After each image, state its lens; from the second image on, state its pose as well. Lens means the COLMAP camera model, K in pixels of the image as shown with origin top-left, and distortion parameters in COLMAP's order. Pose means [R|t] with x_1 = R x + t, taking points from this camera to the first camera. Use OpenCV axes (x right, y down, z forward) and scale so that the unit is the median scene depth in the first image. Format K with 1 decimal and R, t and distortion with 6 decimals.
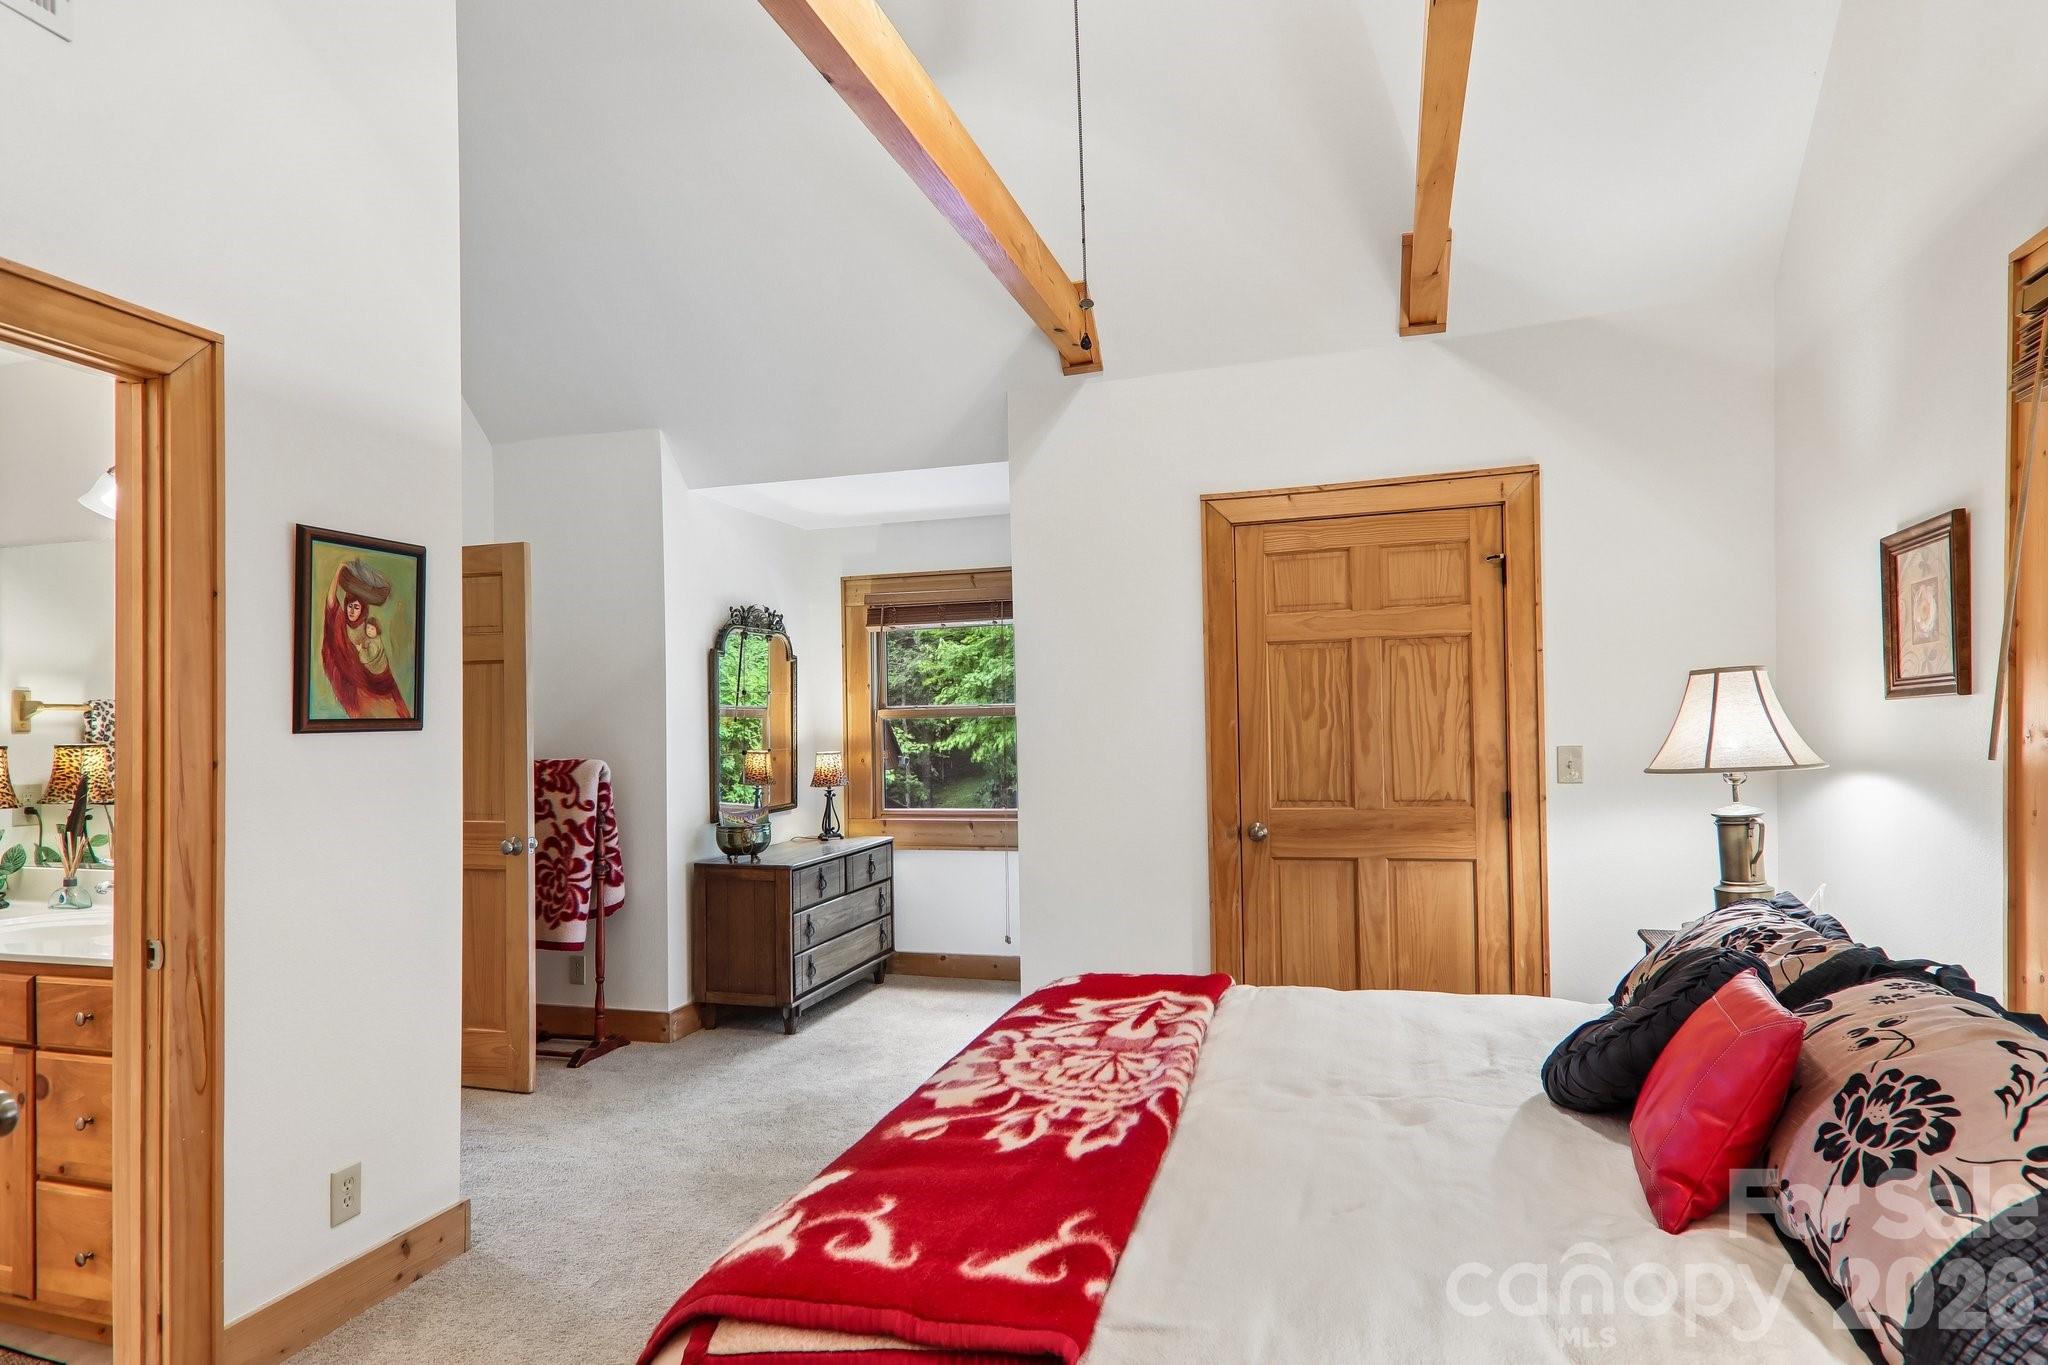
lens RADIAL K [[1140.8, 0, 1023.2], [0, 1140.8, 697.8], [0, 0, 1]] dist [0.008637, -0.018784]
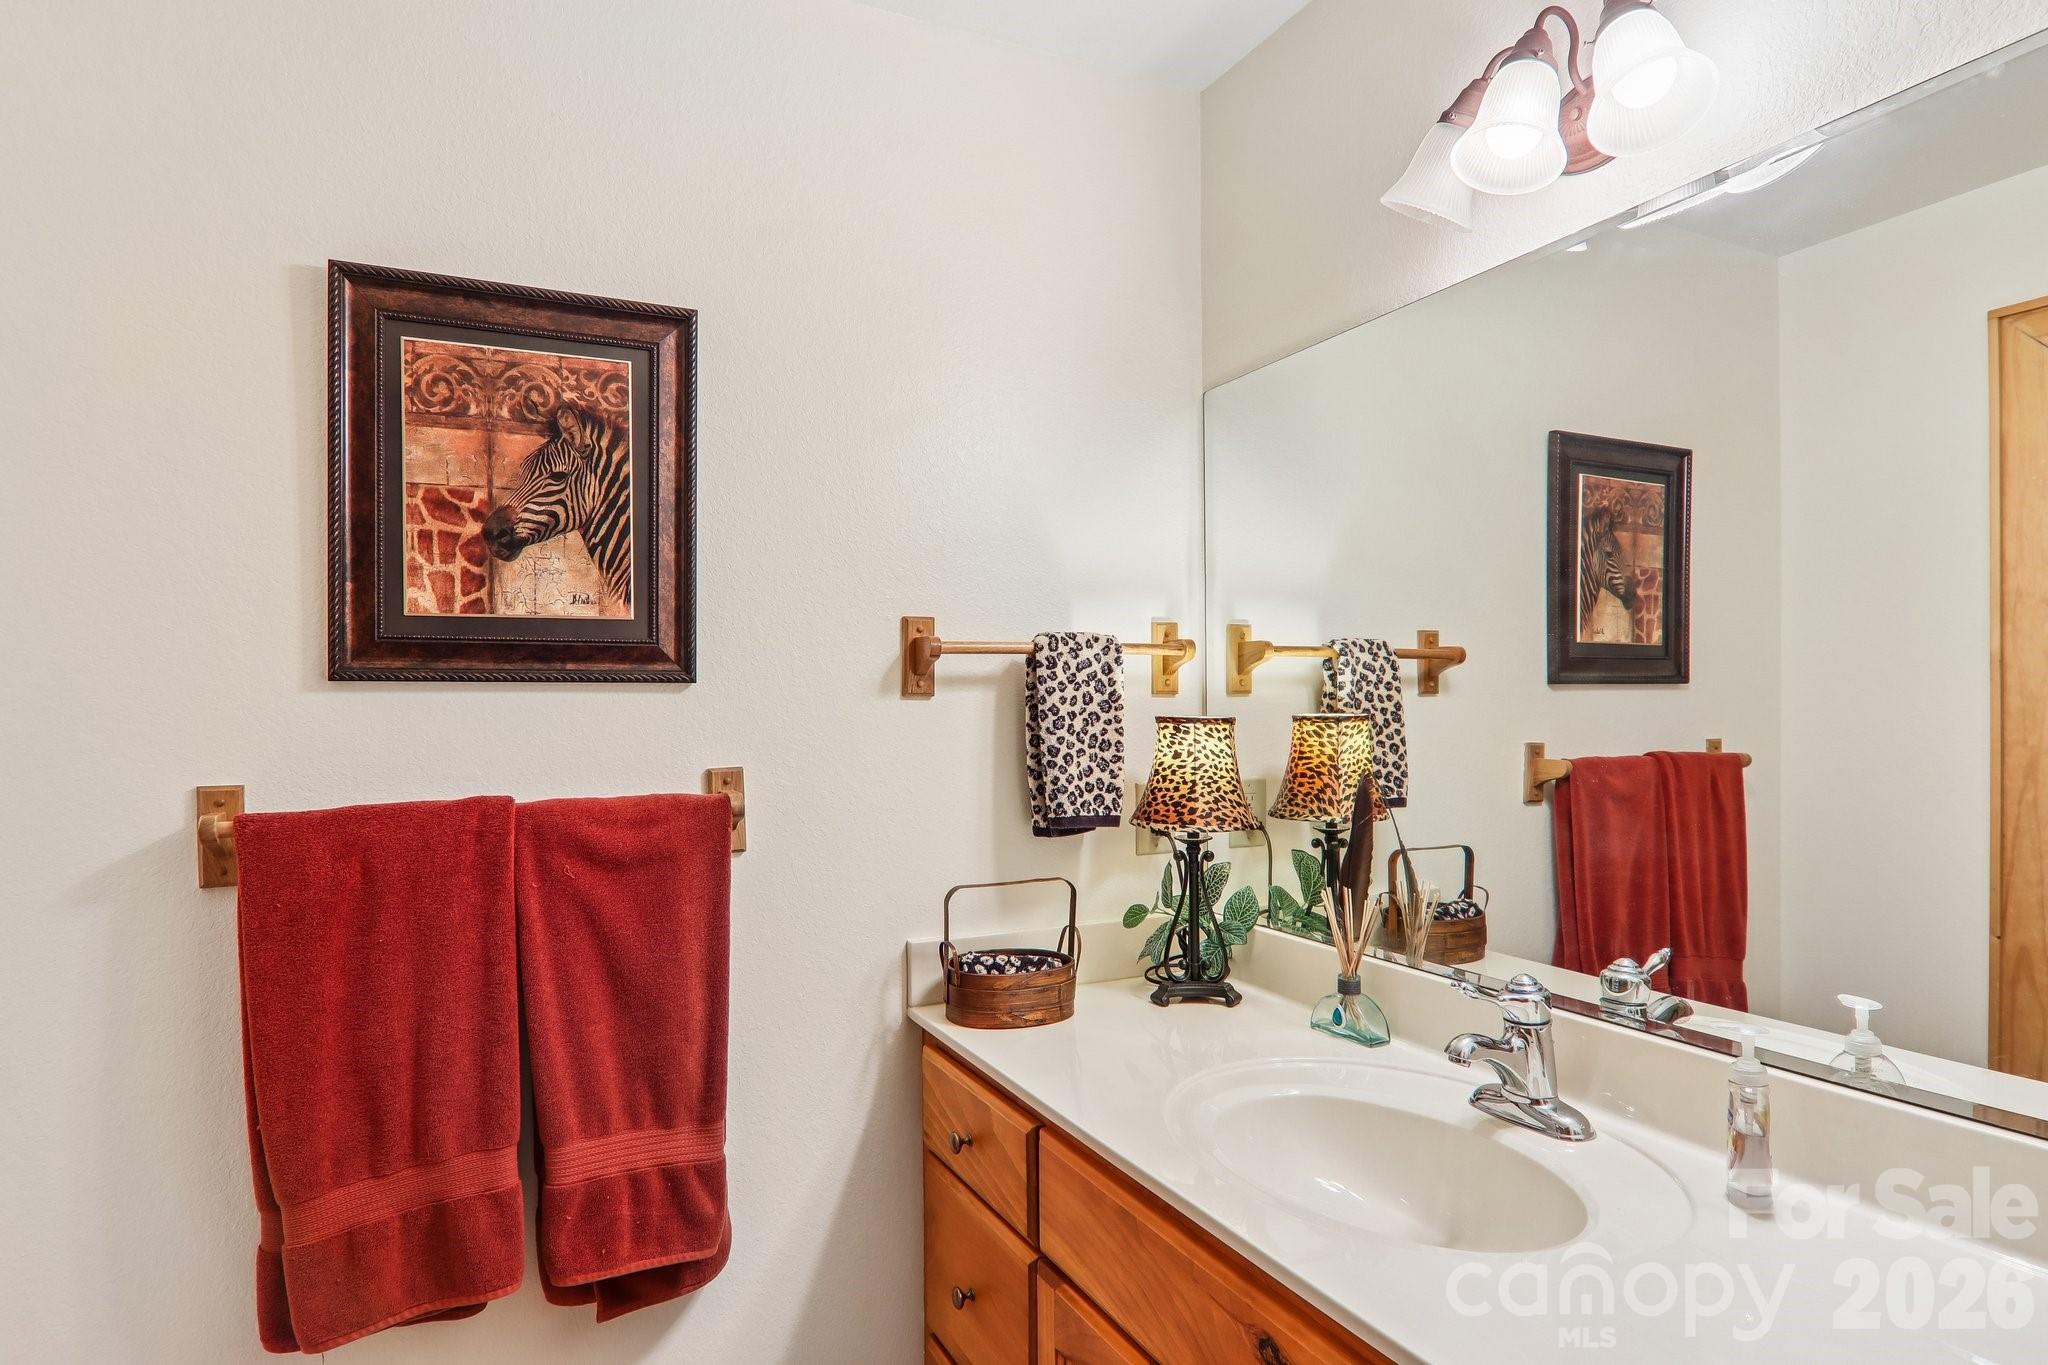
lens RADIAL K [[1140.8, 0, 1022.2], [0, 1140.8, 693.9], [0, 0, 1]] dist [0.008637, -0.018784]
pose [[0.684389, 0.004293, -0.729104, -0.534455], [0.009999, 0.999833, 0.015273, 0.020820], [0.729048, -0.017743, 0.684232, 0.514353]]
